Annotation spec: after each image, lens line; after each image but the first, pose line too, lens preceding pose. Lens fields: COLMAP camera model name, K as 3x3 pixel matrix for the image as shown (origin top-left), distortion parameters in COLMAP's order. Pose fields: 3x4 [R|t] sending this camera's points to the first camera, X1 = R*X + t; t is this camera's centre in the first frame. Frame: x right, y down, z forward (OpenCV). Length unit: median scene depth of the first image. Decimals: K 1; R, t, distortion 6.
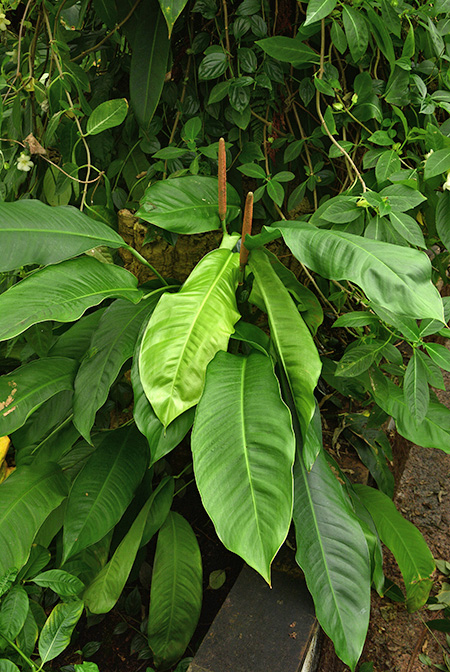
lens RADIAL K [[748.1, 0, 226.3], [0, 748.1, 335.4], [0, 0, 1]] dist [0.025545, 0.000000]
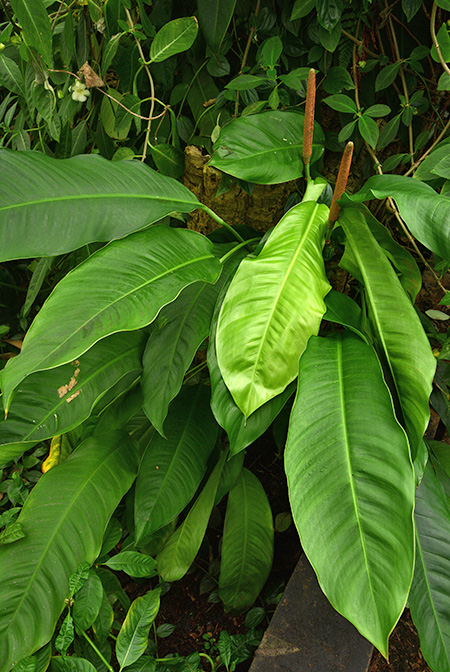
lens RADIAL K [[661.8, 0, 223.2], [0, 661.8, 337.0], [0, 0, 1]] dist [-0.043641, 0.000000]
pose [[0.998383, 0.014541, -0.054946, -0.064574], [-0.003830, 0.981733, 0.190223, -0.116683], [0.056708, -0.189705, 0.980202, 0.238314]]
